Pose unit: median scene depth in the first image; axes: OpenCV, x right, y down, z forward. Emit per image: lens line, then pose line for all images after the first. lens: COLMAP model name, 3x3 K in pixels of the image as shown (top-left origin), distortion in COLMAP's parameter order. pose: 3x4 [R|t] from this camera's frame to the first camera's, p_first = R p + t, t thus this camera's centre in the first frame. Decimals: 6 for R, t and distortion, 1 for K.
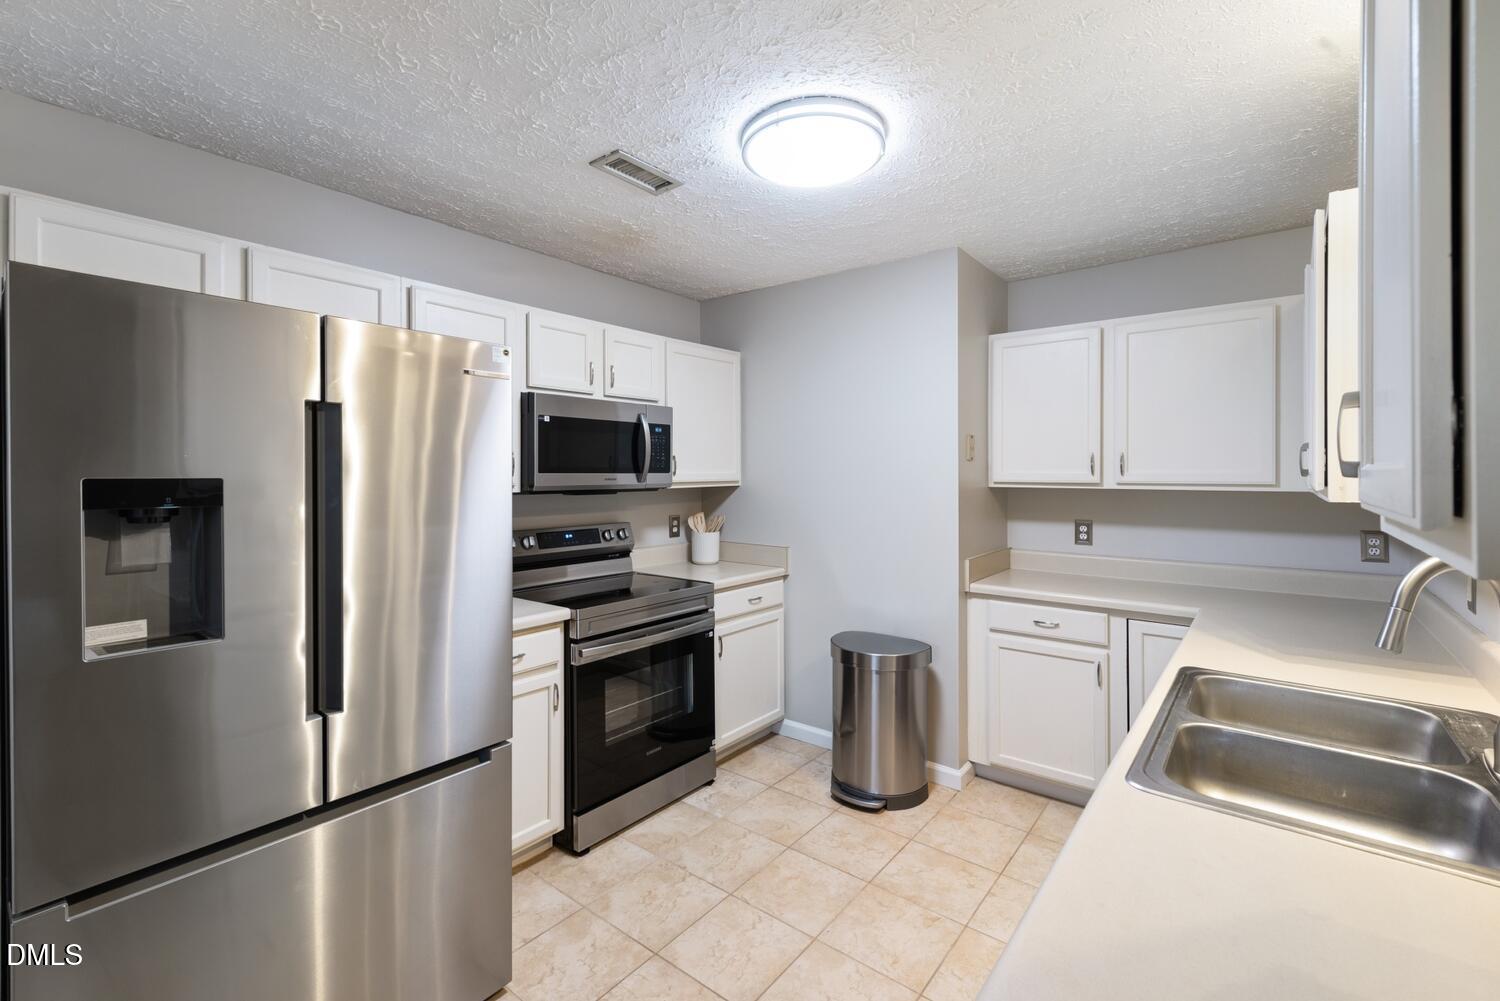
lens RADIAL K [[621.9, 0, 737.9], [0, 621.9, 479.5], [0, 0, 1]] dist [0.009409, -0.003537]
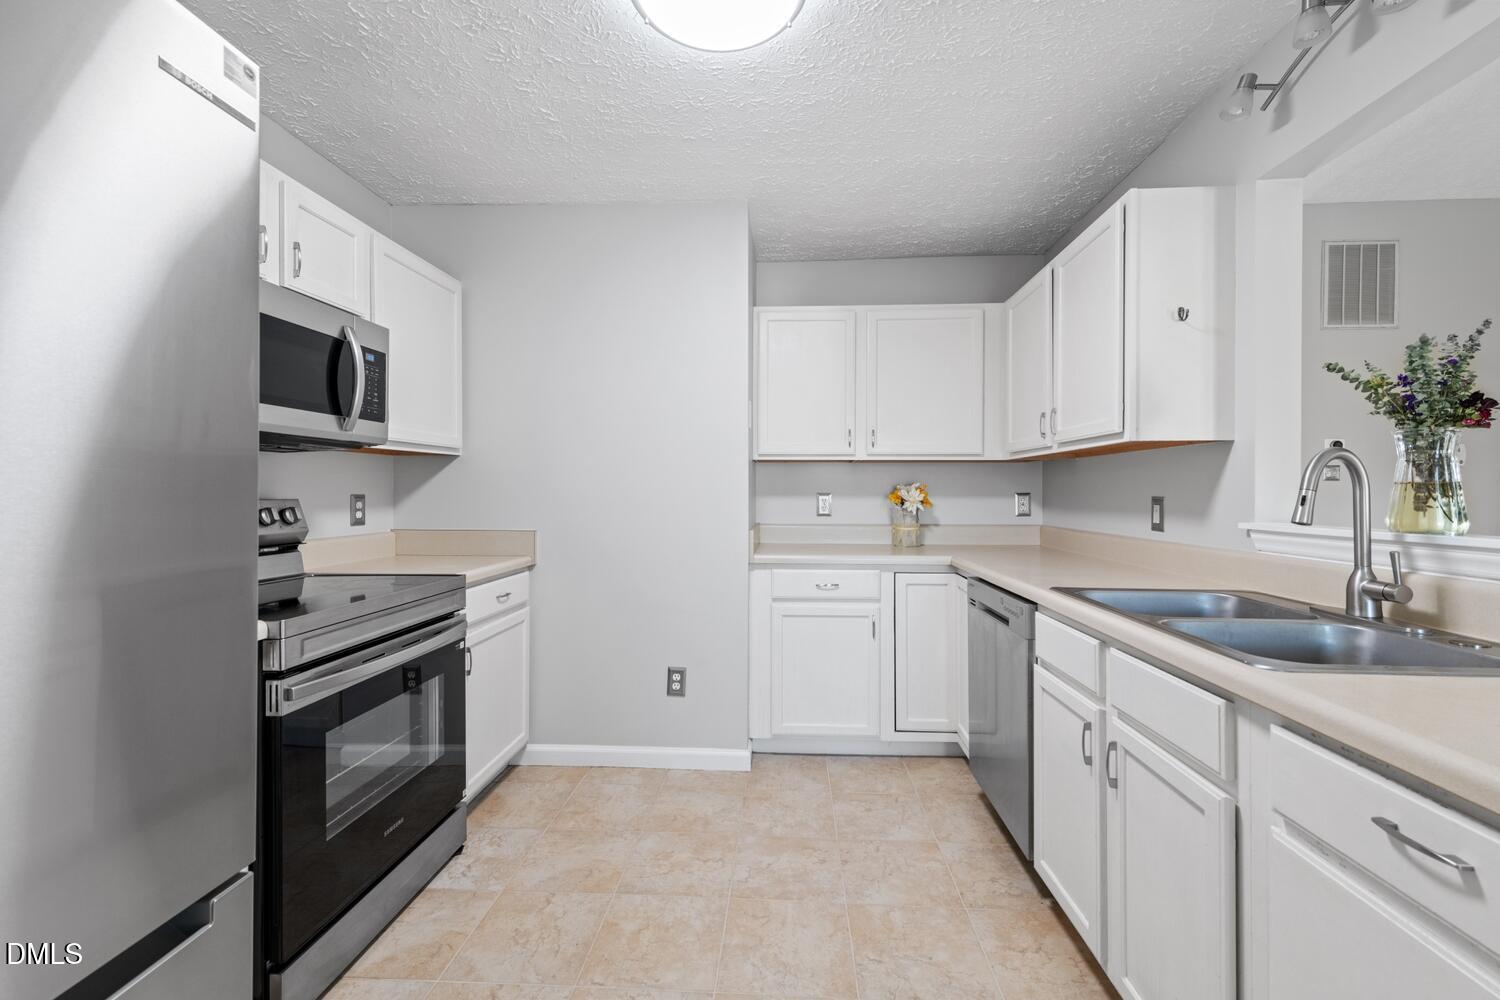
lens RADIAL K [[624.4, 0, 751.2], [0, 624.4, 489.3], [0, 0, 1]] dist [0.009335, -0.000847]
pose [[0.821683, 0.002400, 0.569940, -0.181544], [-0.001696, 0.999997, -0.001766, 0.067451], [-0.569943, 0.000485, 0.821684, 0.205950]]
